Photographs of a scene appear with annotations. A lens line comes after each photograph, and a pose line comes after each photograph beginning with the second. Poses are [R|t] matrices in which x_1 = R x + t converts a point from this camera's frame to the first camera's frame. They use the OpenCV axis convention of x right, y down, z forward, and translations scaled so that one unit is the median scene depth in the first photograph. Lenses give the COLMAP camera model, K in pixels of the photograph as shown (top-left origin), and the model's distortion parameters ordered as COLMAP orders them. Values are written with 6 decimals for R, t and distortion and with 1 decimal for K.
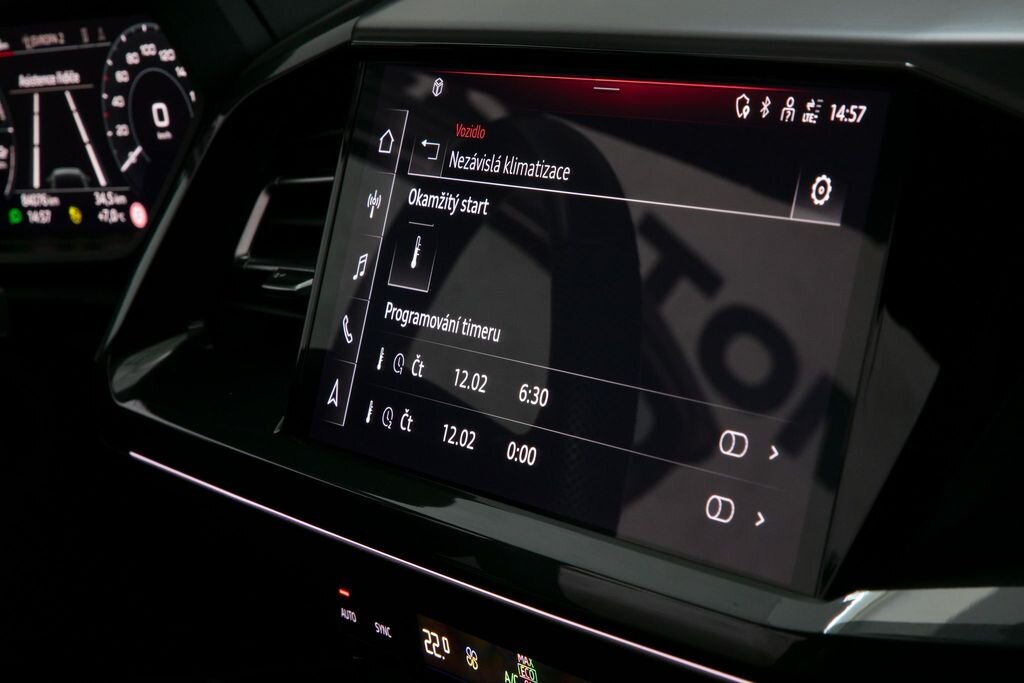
lens RADIAL K [[2751.2, 0, 512.3], [0, 2751.2, 342.3], [0, 0, 1]] dist [-0.154064, 0.000000]
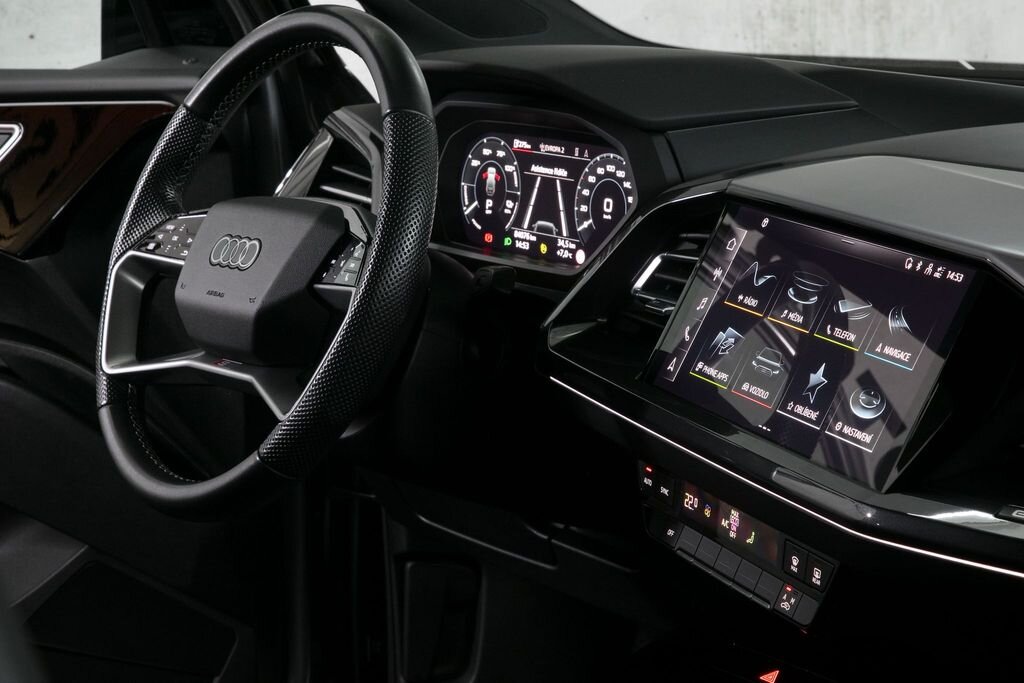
lens RADIAL K [[2225.7, 0, 510.1], [0, 2225.7, 343.4], [0, 0, 1]] dist [-0.174917, 0.000000]
pose [[0.960242, 0.252551, -0.118969, 0.007727], [-0.257933, 0.965633, -0.031997, 0.085677], [0.106800, 0.061411, 0.992382, -0.564851]]
